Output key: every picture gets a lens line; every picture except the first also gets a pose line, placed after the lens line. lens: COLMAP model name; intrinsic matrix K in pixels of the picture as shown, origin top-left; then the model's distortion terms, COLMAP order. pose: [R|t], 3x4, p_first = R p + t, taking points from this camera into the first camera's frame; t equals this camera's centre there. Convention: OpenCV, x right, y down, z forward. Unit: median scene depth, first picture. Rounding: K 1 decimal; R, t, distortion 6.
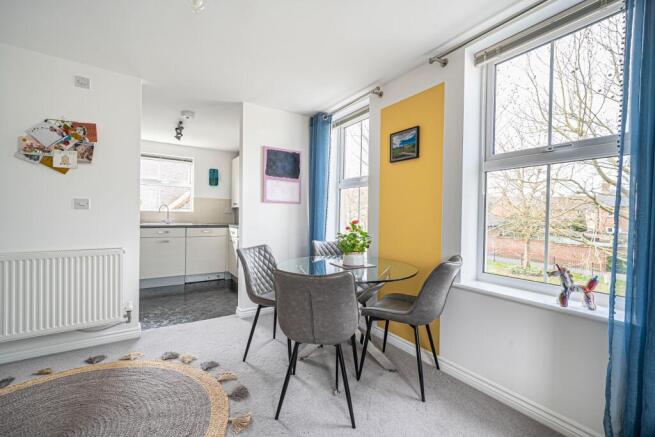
lens RADIAL K [[275.0, 0, 327.5], [0, 275.0, 218.5], [0, 0, 1]] dist [0.000019, 0.000099]
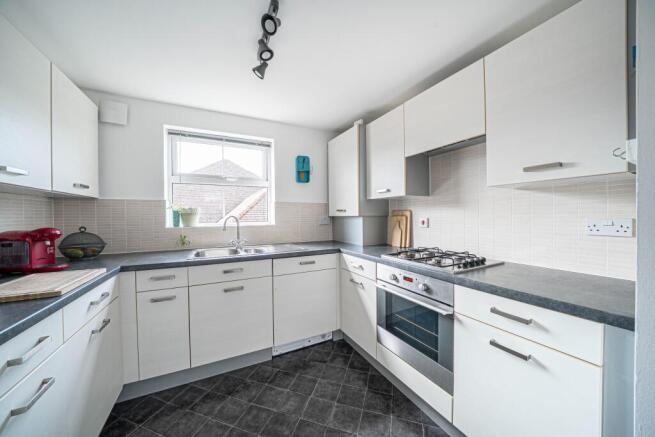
lens RADIAL K [[224.1, 0, 327.5], [0, 224.1, 218.5], [0, 0, 1]] dist [-0.025855, 0.000128]
pose [[0.993319, -0.022433, -0.113200, -0.482535], [0.022792, 0.999738, 0.001881, -0.058237], [0.113128, -0.004448, 0.993570, 0.787947]]
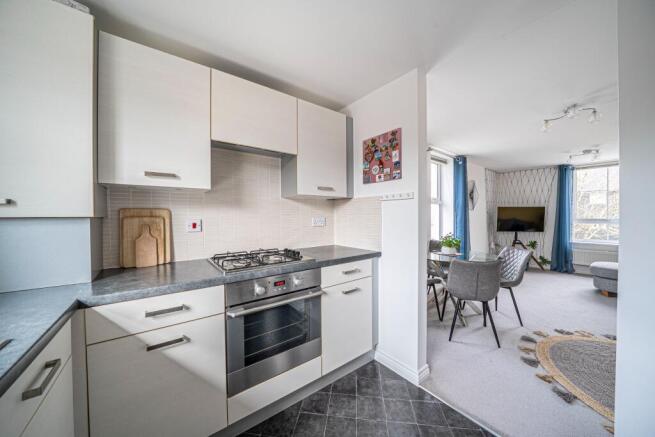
lens RADIAL K [[224.1, 0, 327.5], [0, 224.1, 218.5], [0, 0, 1]] dist [-0.025855, 0.000128]
pose [[-0.061292, -0.023303, 0.997848, -0.789942], [0.015893, 0.999578, 0.024320, -0.062457], [-0.997993, 0.017349, -0.060896, 1.176530]]
